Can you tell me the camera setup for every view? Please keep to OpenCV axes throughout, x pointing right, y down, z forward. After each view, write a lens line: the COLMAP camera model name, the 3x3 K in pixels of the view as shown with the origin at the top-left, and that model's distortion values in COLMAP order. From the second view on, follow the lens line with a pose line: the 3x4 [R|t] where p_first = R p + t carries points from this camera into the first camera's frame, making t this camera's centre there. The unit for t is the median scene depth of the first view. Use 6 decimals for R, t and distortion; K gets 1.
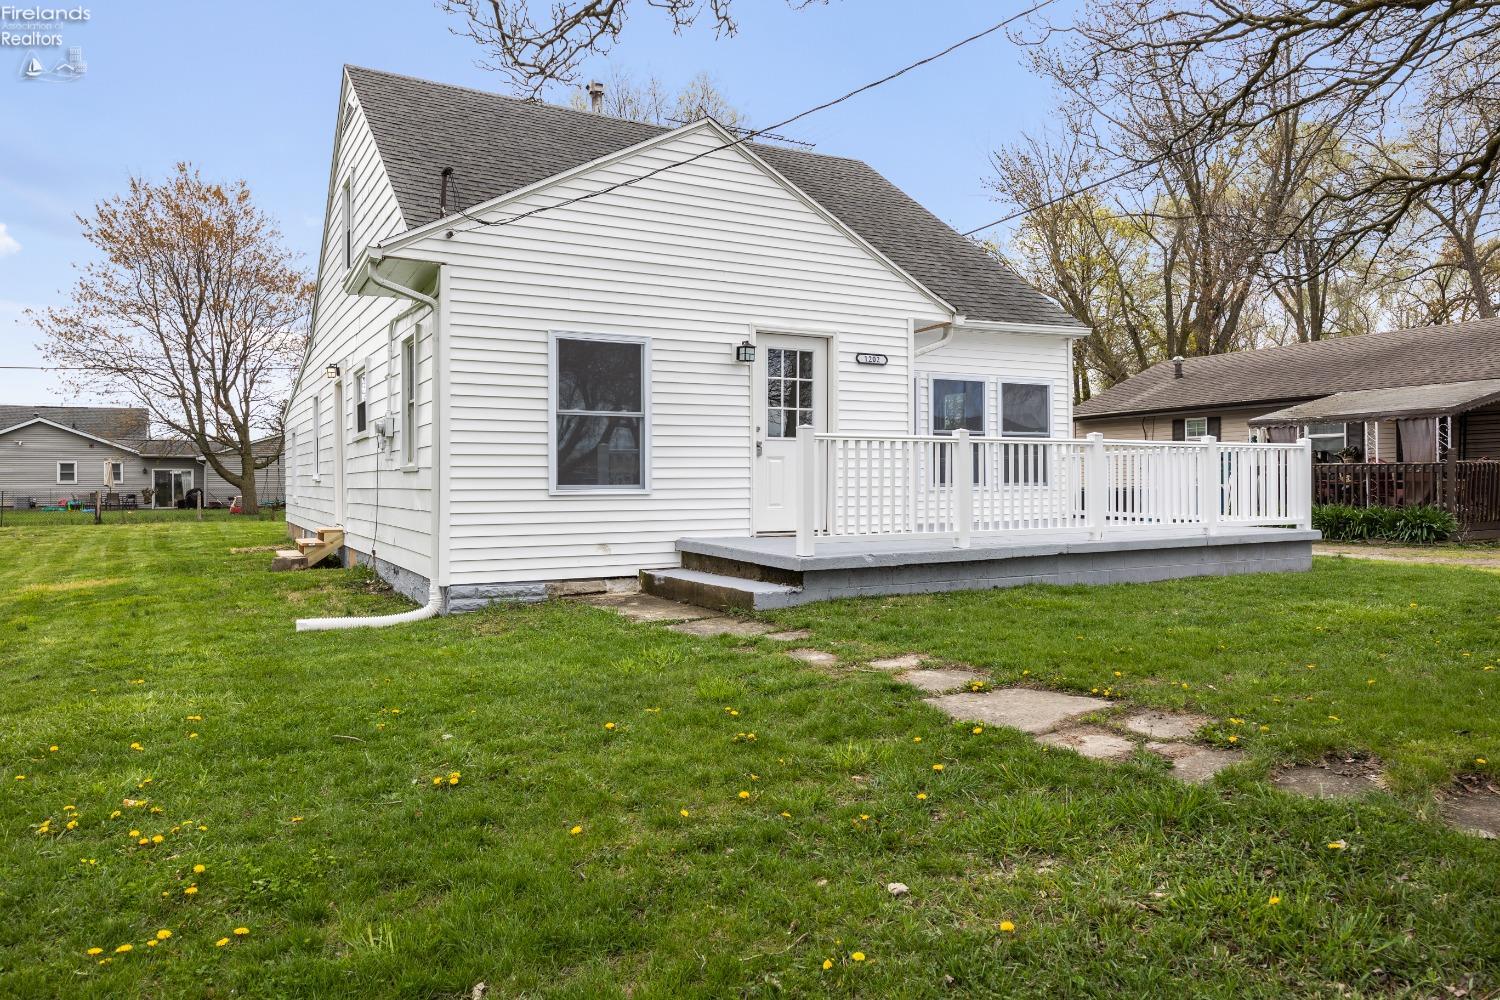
lens RADIAL K [[1018.5, 0, 750.7], [0, 1018.5, 479.8], [0, 0, 1]] dist [-0.001627, 0.000131]
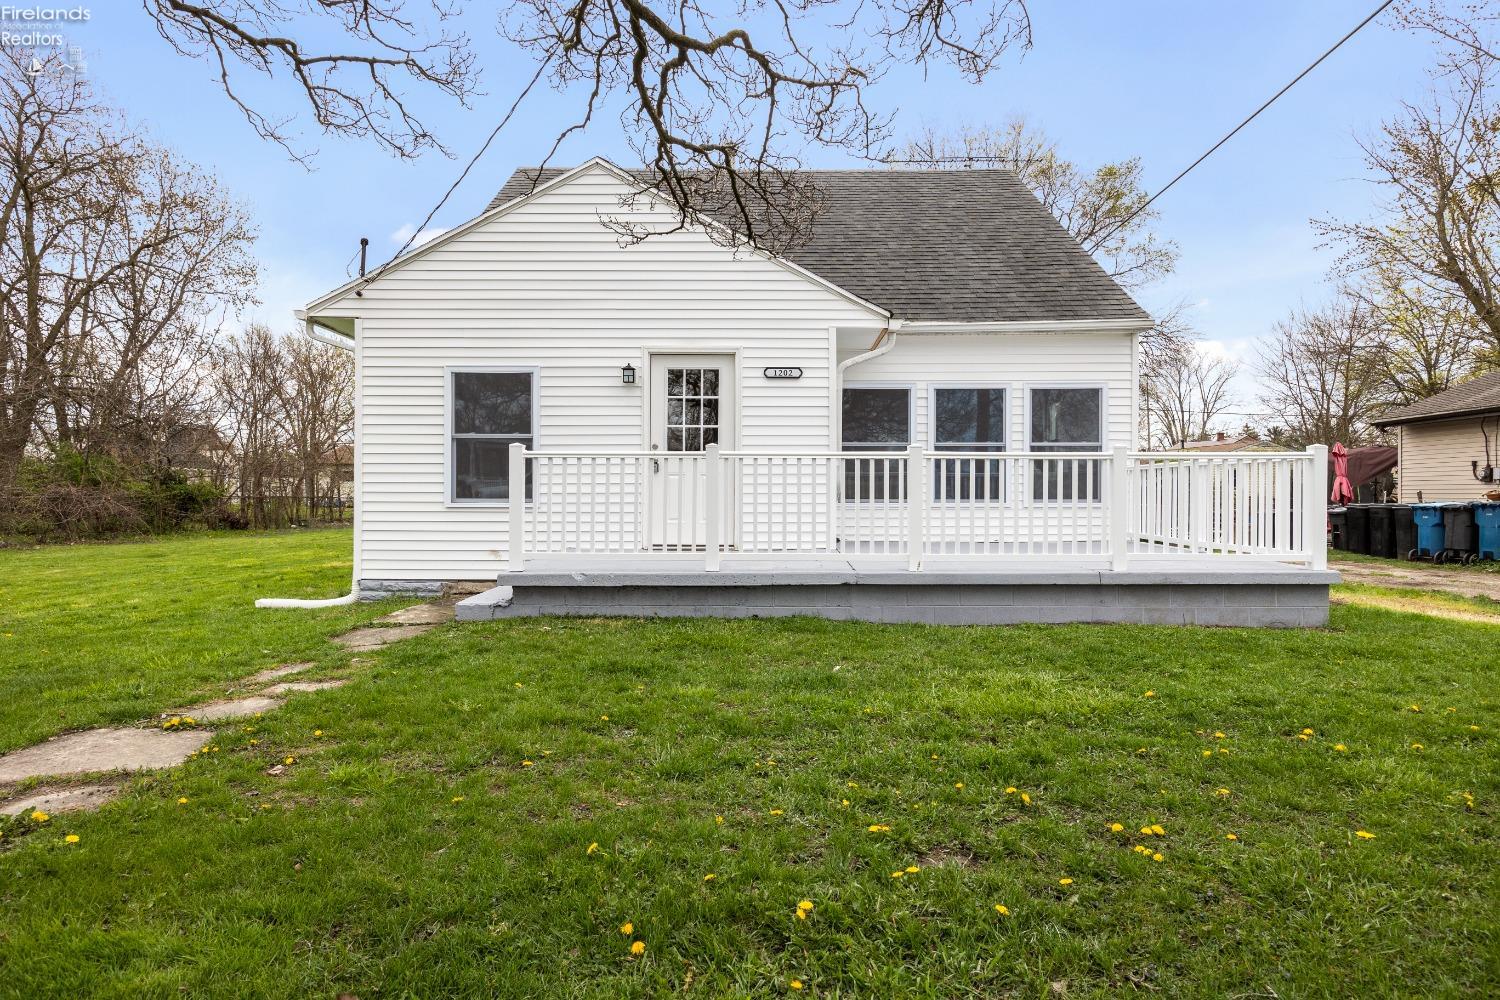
lens RADIAL K [[844.9, 0, 750.0], [0, 844.9, 500.0], [0, 0, 1]] dist [0.003346, 0.000197]
pose [[0.869217, 0.012185, -0.494280, 0.510173], [-0.005179, 0.999866, 0.015540, -0.008730], [0.494403, -0.010948, 0.869164, 0.284718]]
